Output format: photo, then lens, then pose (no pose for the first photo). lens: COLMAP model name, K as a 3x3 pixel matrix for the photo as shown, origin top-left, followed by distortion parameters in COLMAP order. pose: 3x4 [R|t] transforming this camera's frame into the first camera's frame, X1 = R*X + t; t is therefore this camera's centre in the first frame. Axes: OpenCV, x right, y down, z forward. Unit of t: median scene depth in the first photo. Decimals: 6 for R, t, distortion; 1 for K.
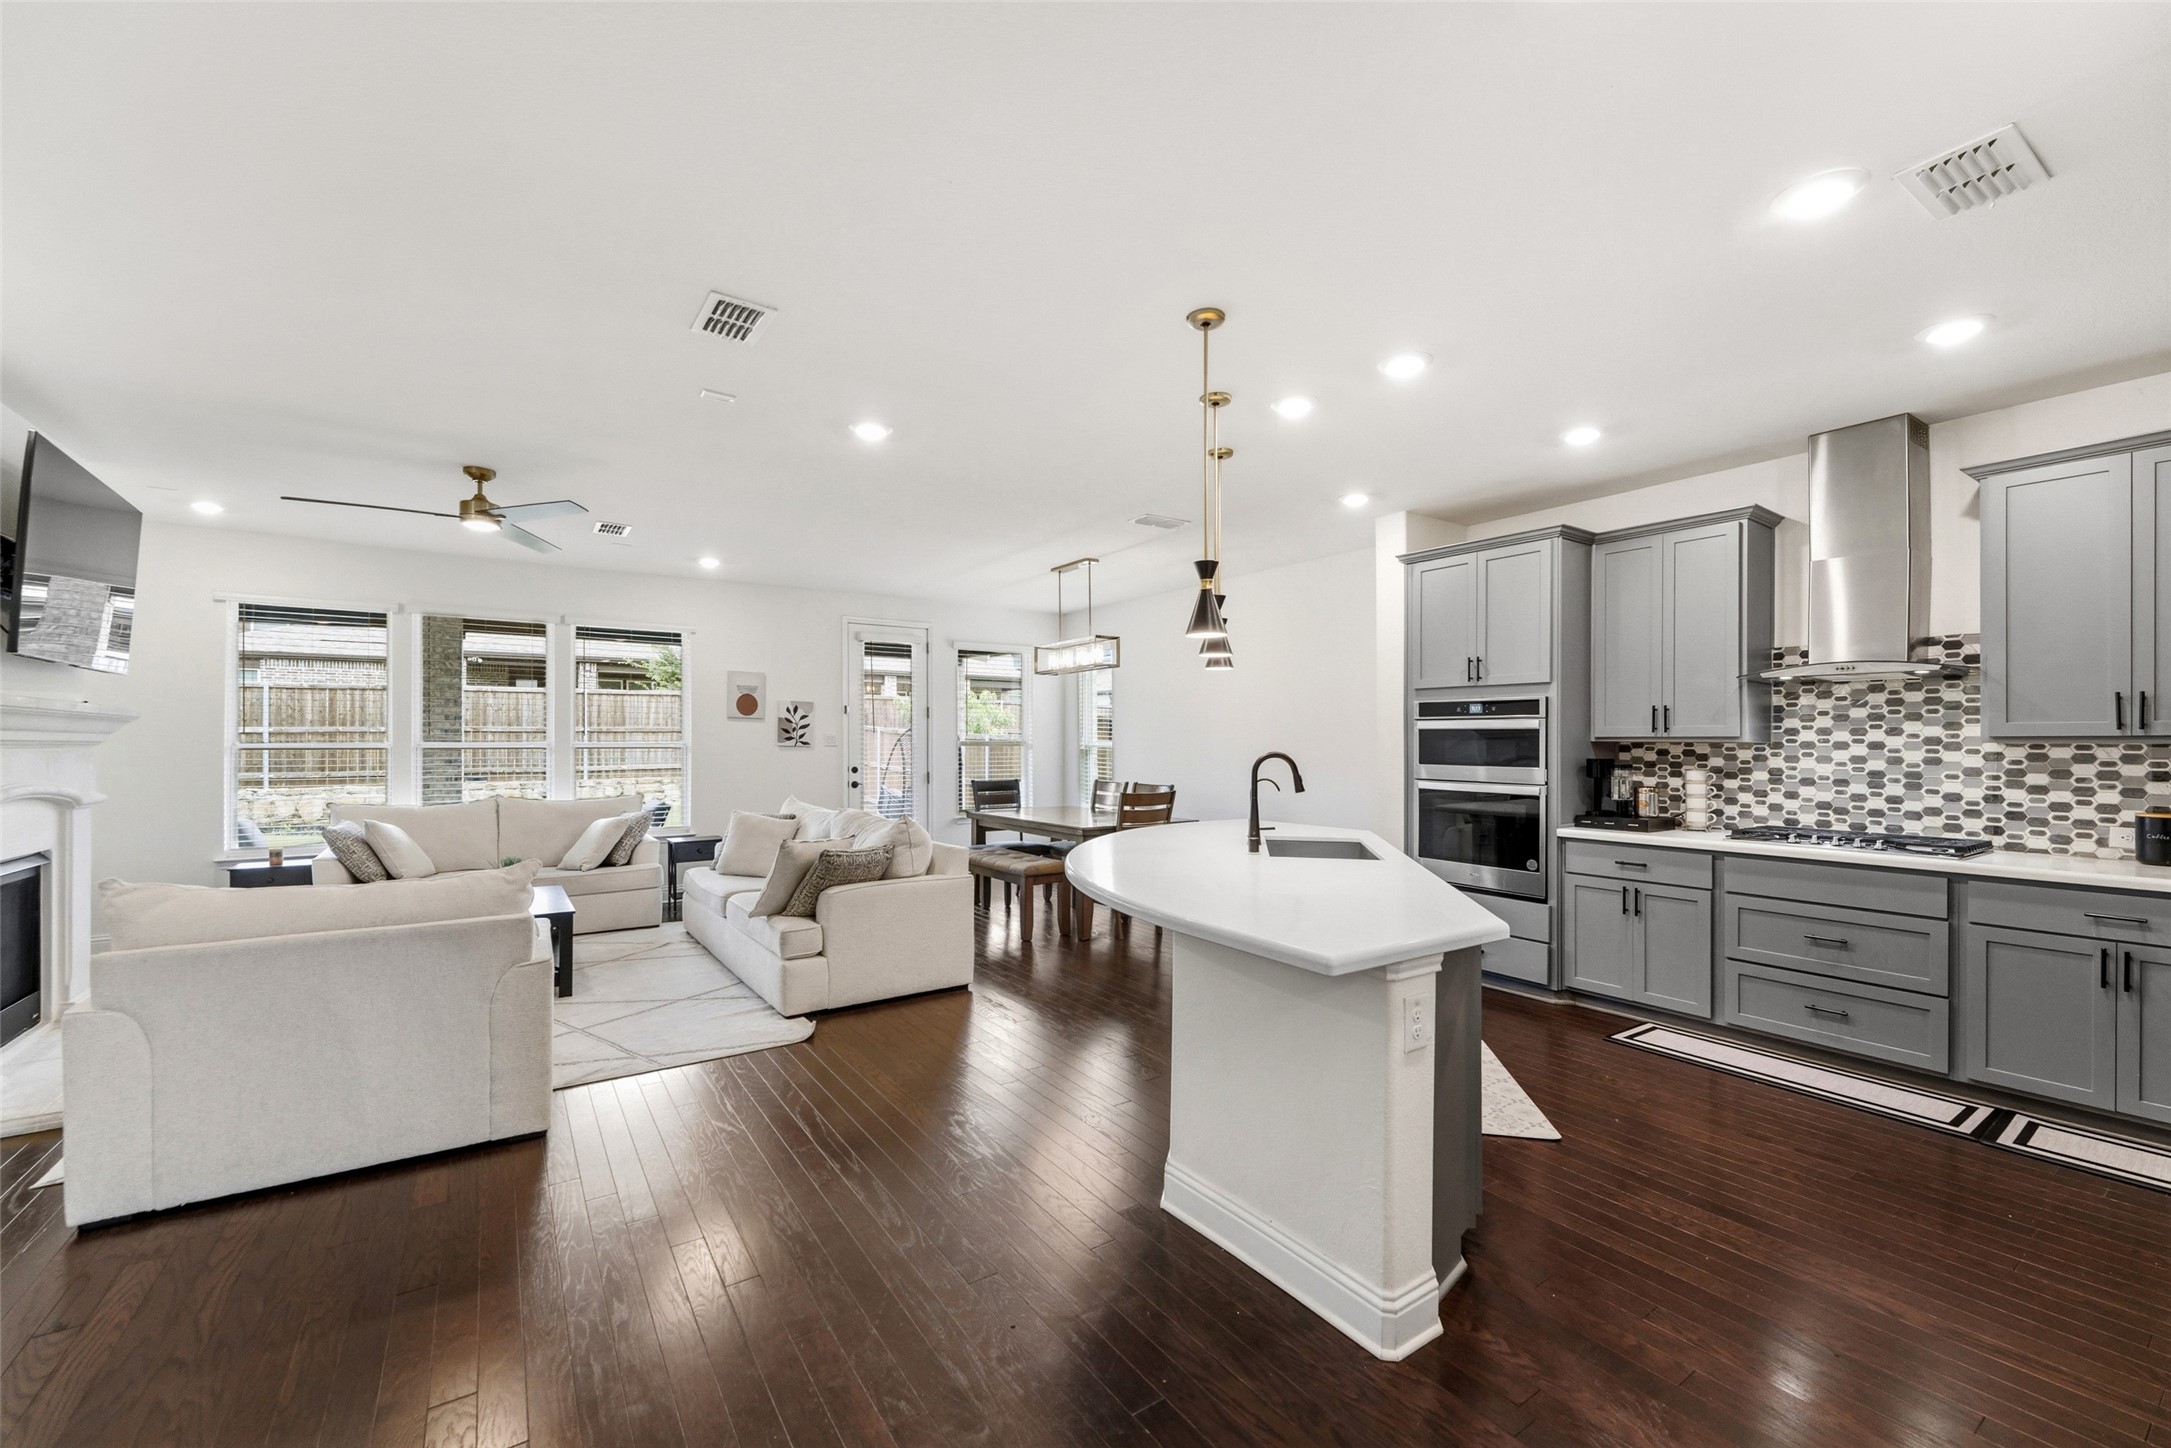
lens RADIAL K [[876.8, 0, 1056.7], [0, 876.8, 738.8], [0, 0, 1]] dist [0.006269, 0.000207]
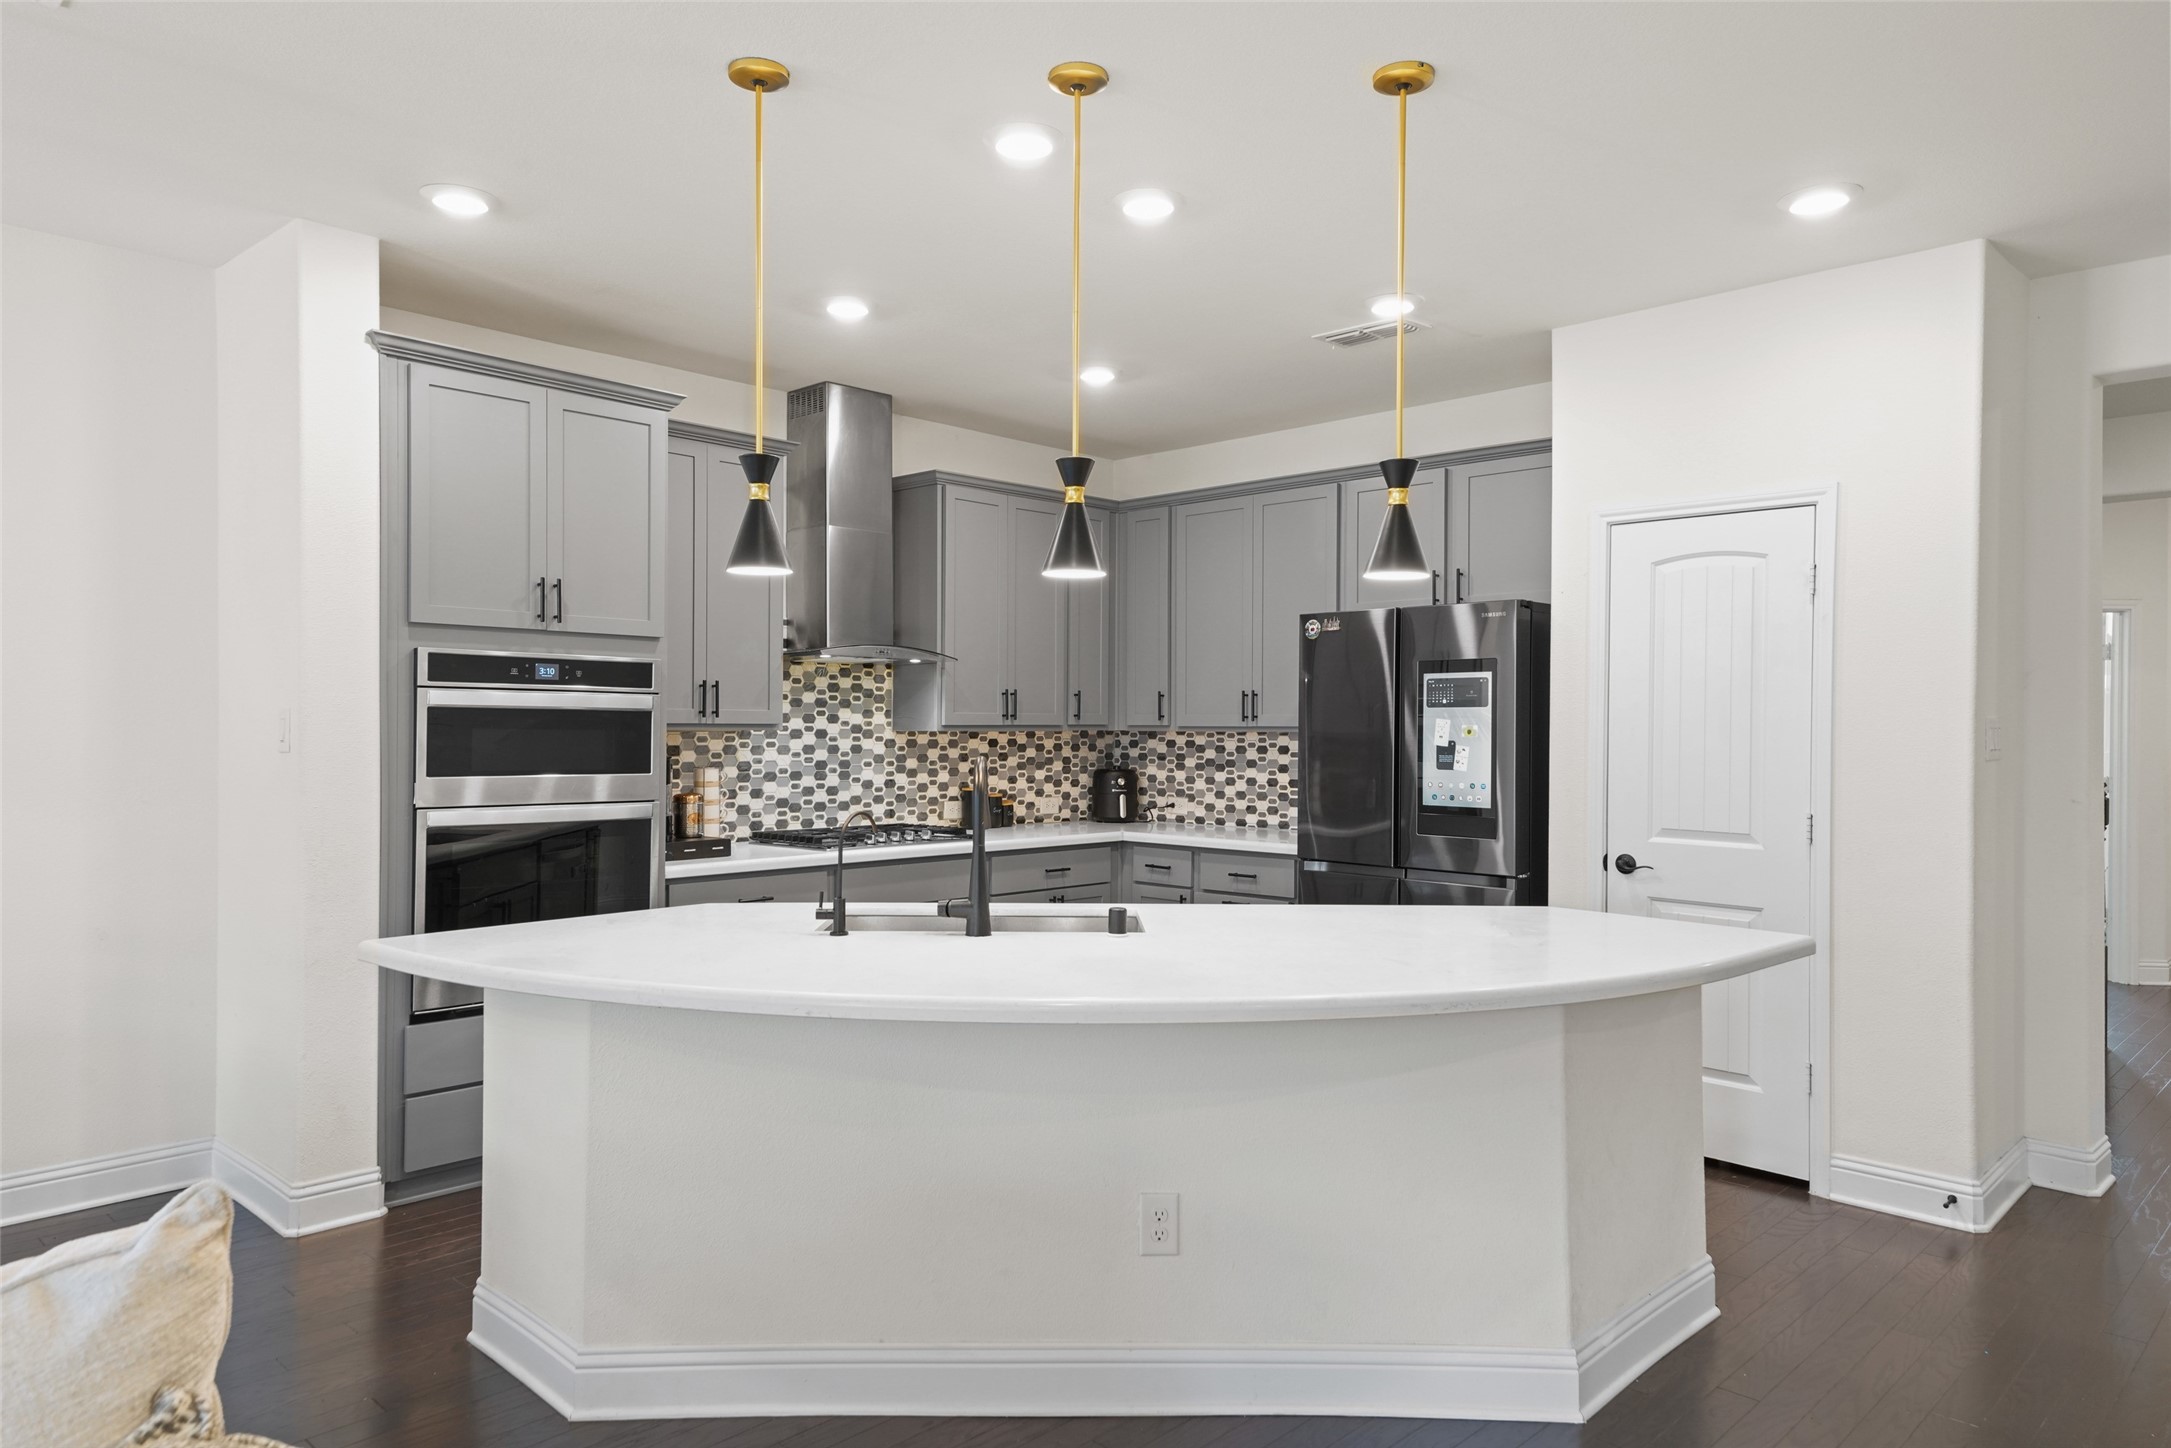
lens RADIAL K [[1397.3, 0, 1069.9], [0, 1397.3, 720.9], [0, 0, 1]] dist [0.051871, -0.005195]
pose [[-0.217780, -0.001253, 0.975997, -0.518517], [-0.008455, 0.999964, -0.000603, -0.006364], [-0.975961, -0.008383, -0.217782, 0.981846]]
